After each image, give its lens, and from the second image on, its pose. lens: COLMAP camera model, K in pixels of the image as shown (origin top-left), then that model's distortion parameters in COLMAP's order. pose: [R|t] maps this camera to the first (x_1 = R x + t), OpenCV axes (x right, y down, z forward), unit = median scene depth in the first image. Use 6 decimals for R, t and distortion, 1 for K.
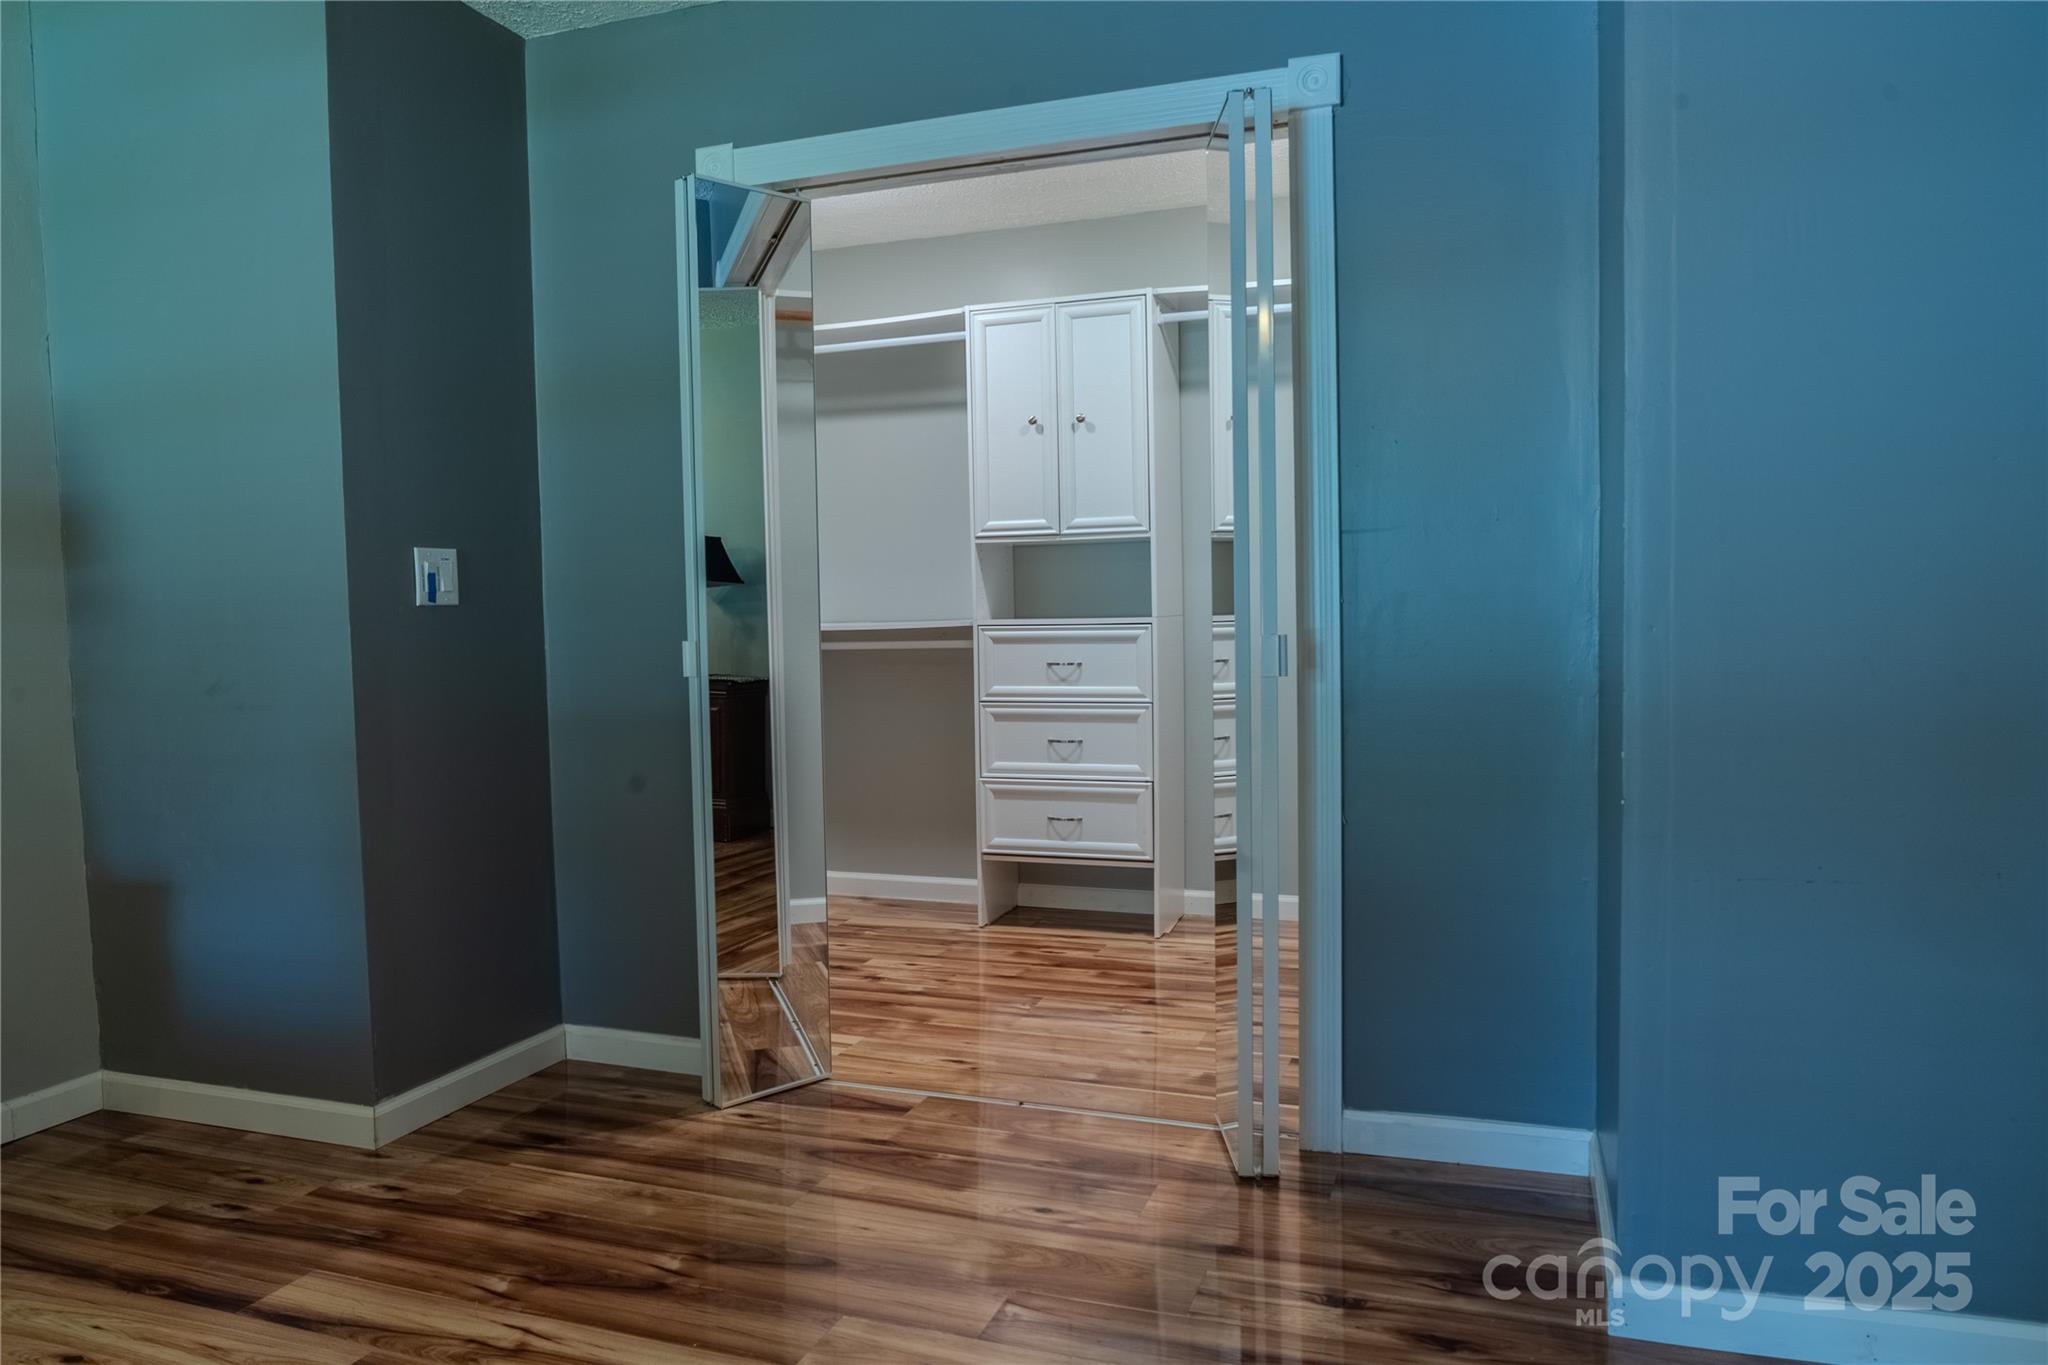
lens RADIAL K [[1405.8, 0, 1030.9], [0, 1405.8, 681.0], [0, 0, 1]] dist [-0.047872, 0.018729]
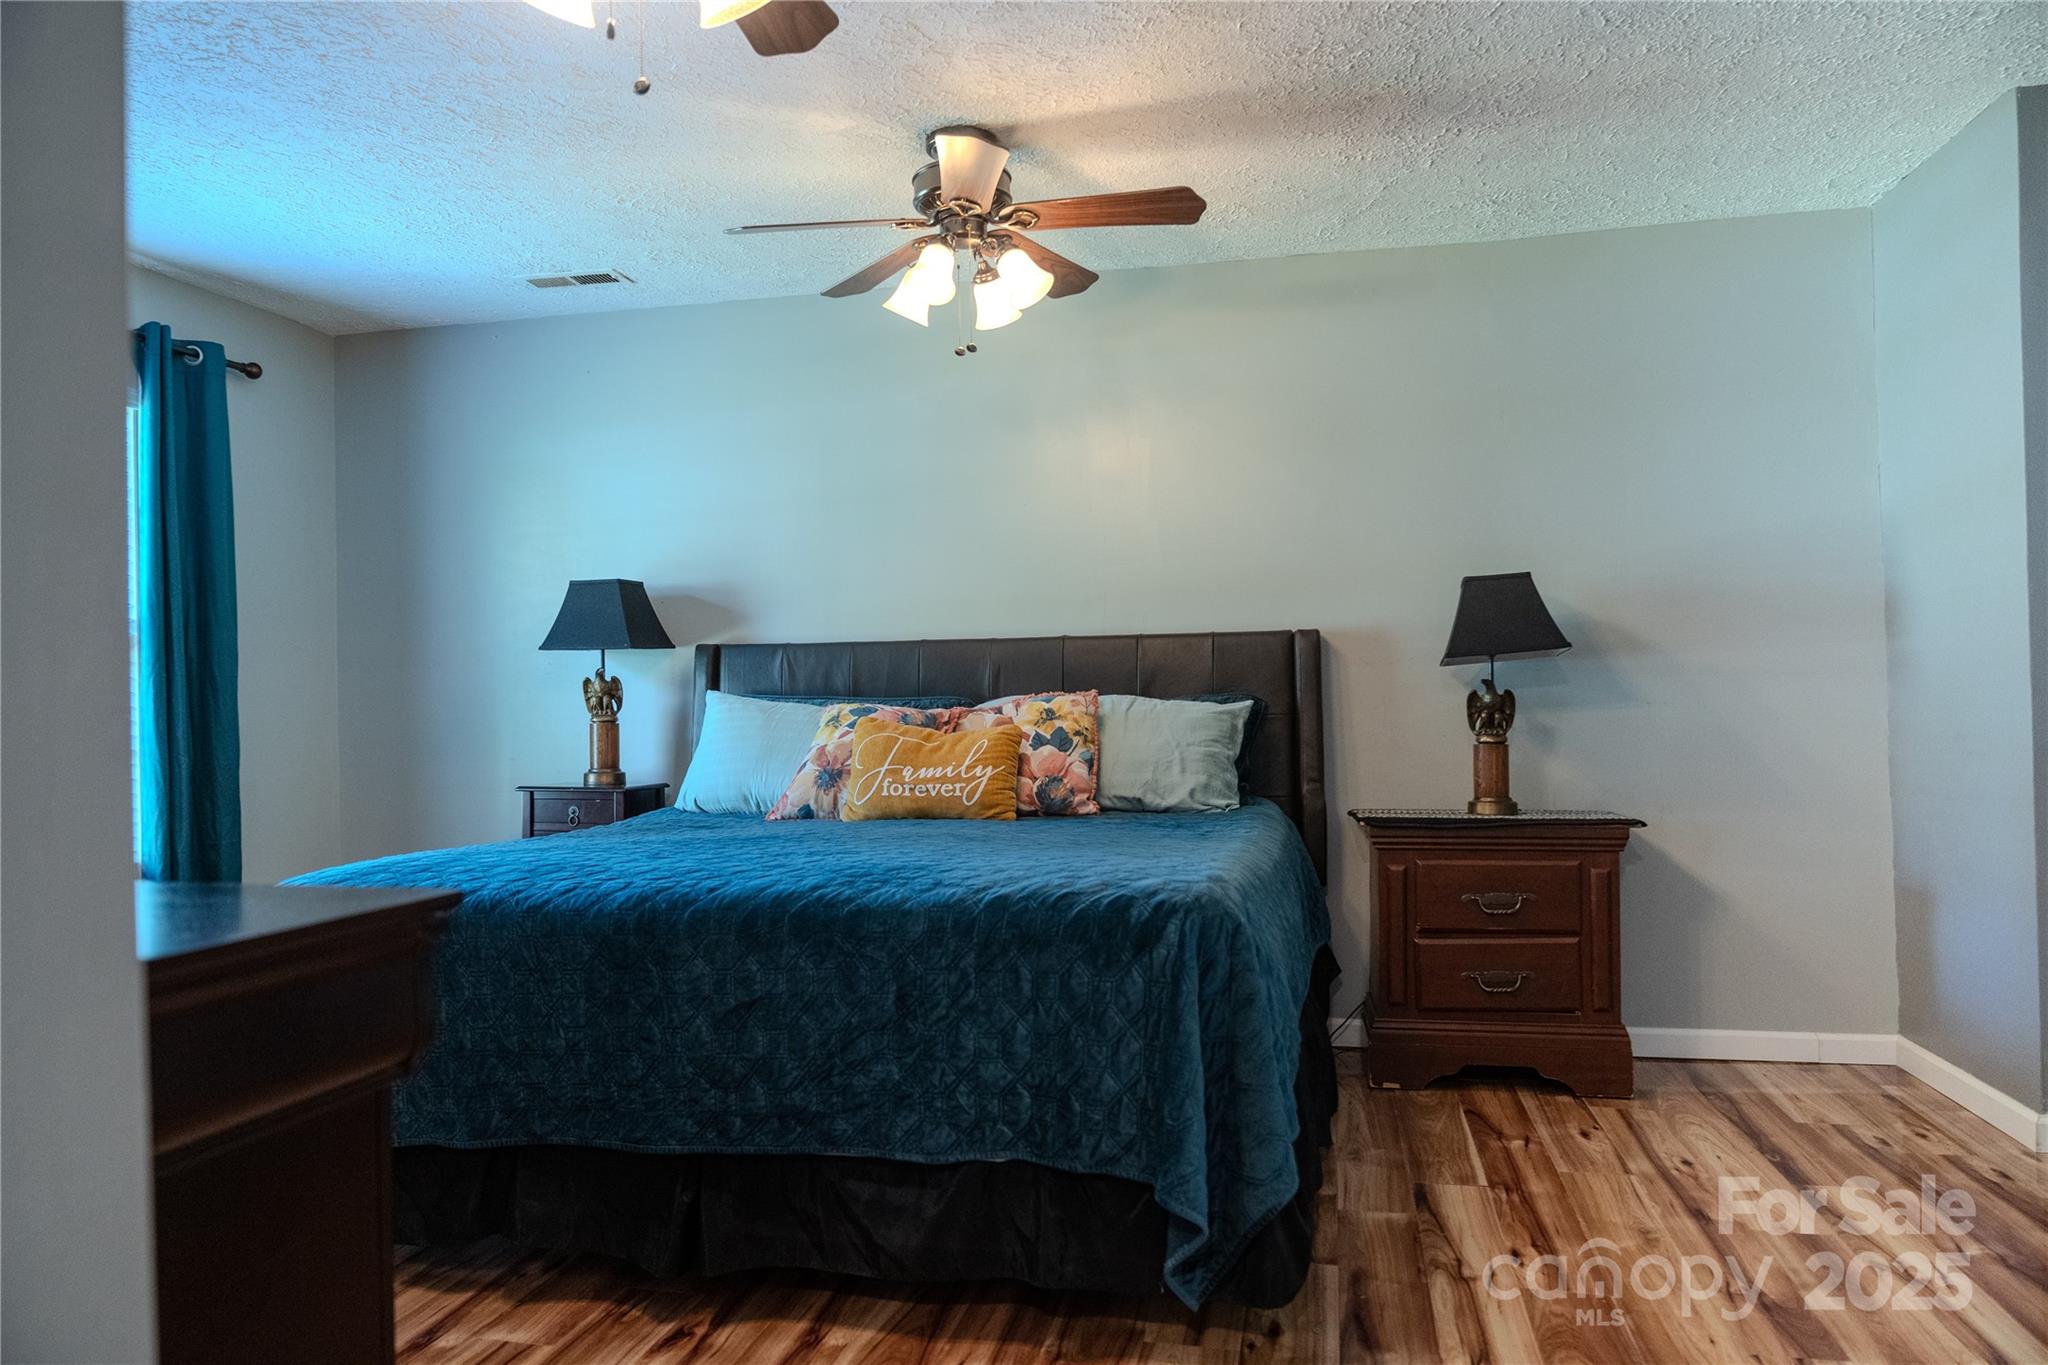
lens RADIAL K [[1405.8, 0, 1028.7], [0, 1405.8, 689.0], [0, 0, 1]] dist [-0.047872, 0.018729]
pose [[0.127824, 0.003749, -0.991790, 0.345849], [-0.034070, 0.999419, -0.000613, -0.005831], [0.991212, 0.033868, 0.127878, 0.022299]]
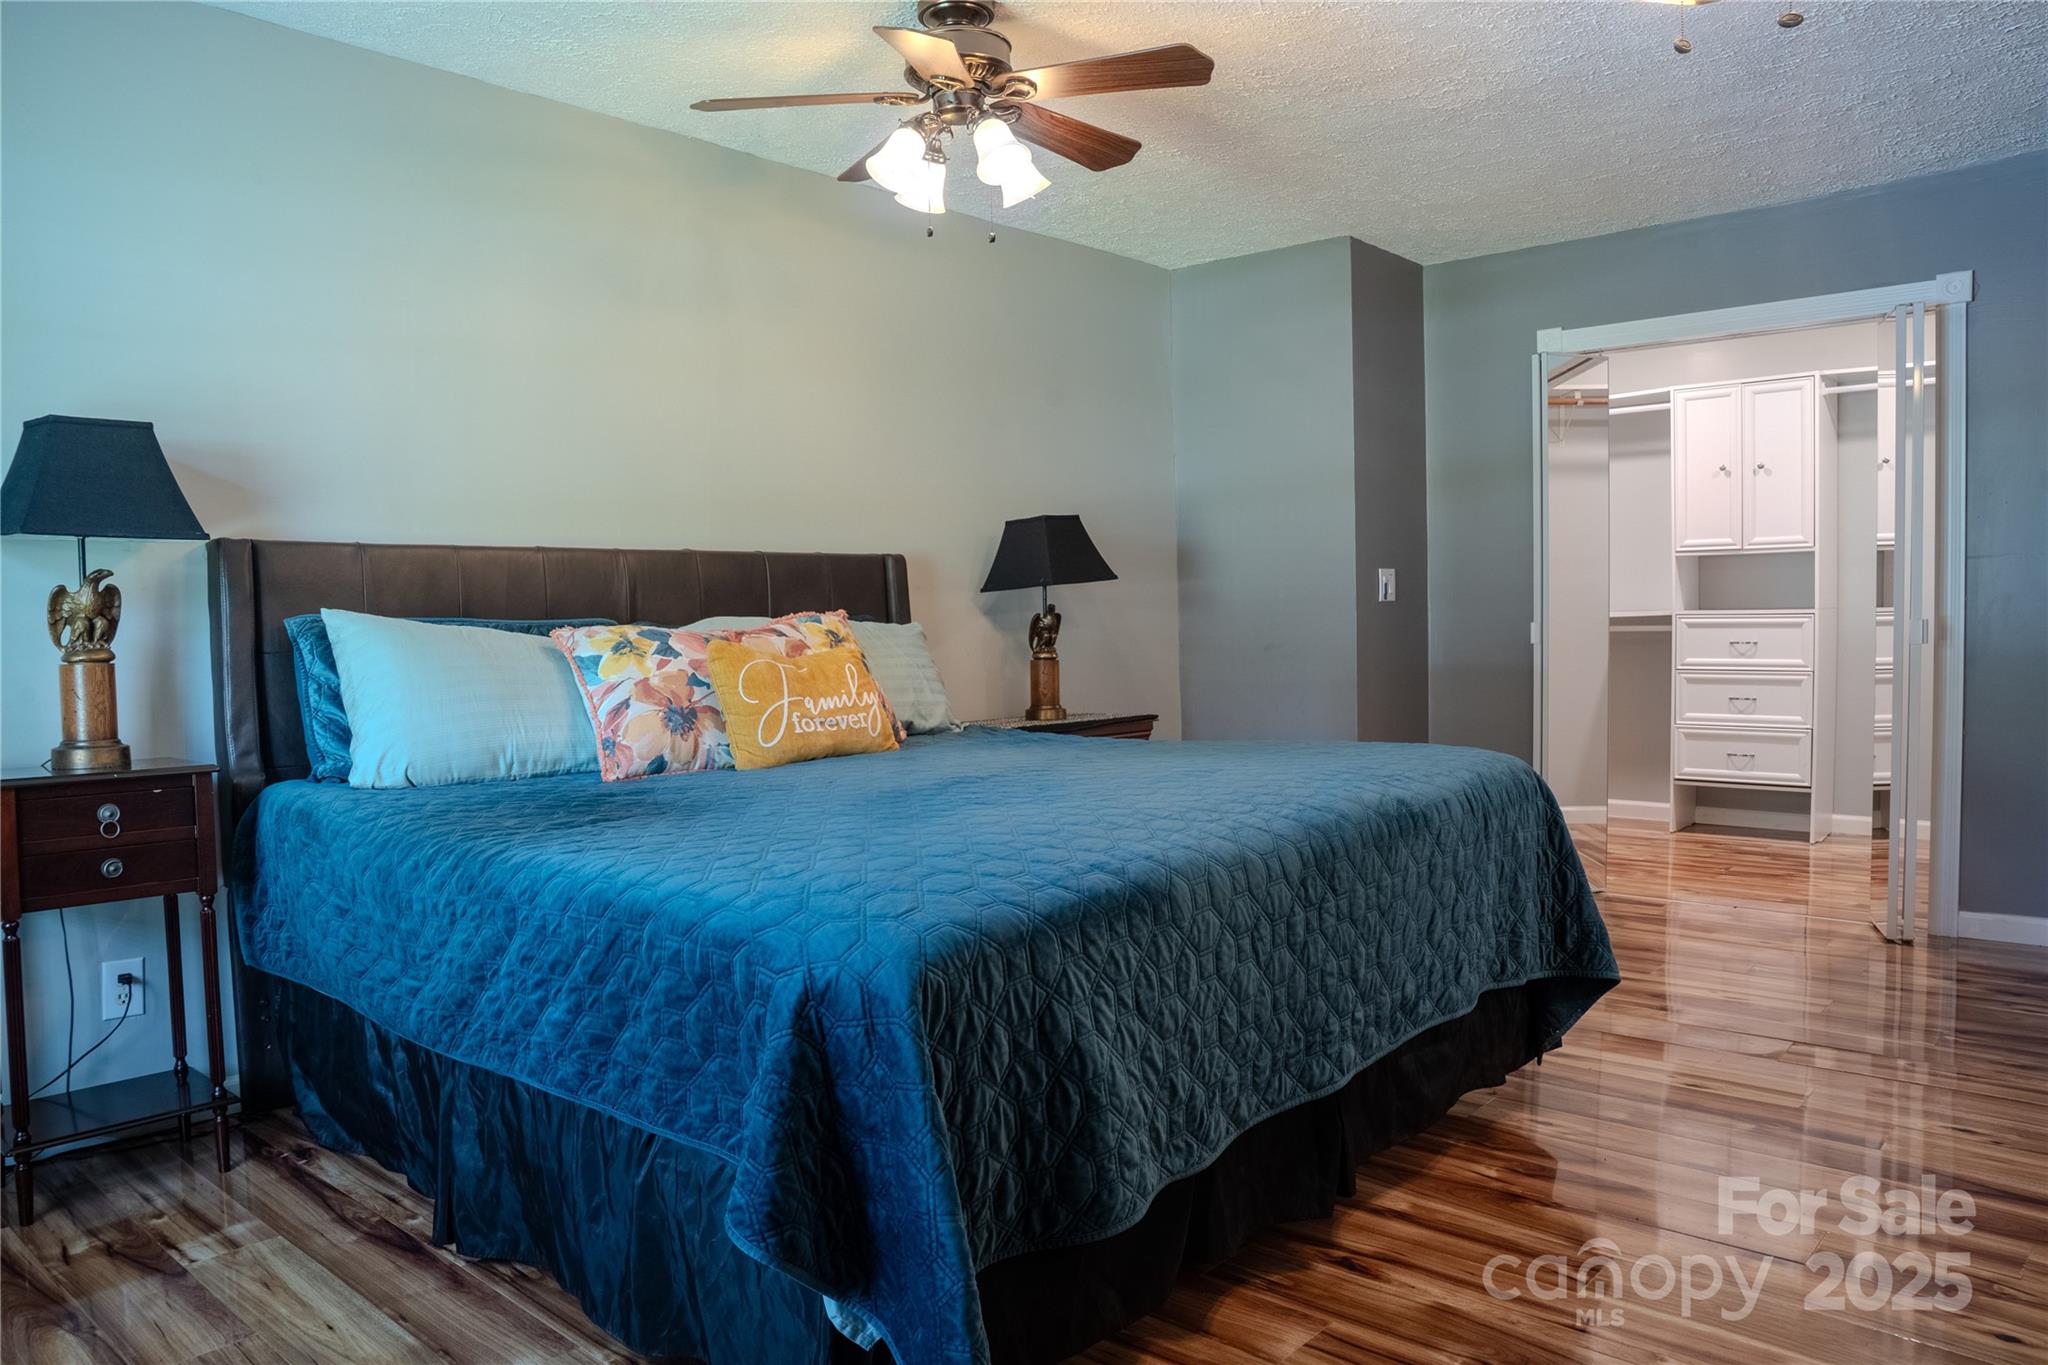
lens RADIAL K [[1405.8, 0, 1065.4], [0, 1405.8, 694.7], [0, 0, 1]] dist [-0.047872, 0.018729]
pose [[0.931542, 0.021649, -0.362988, -0.104878], [-0.015817, 0.999694, 0.019033, 0.024616], [0.363289, -0.011989, 0.931599, -0.546768]]
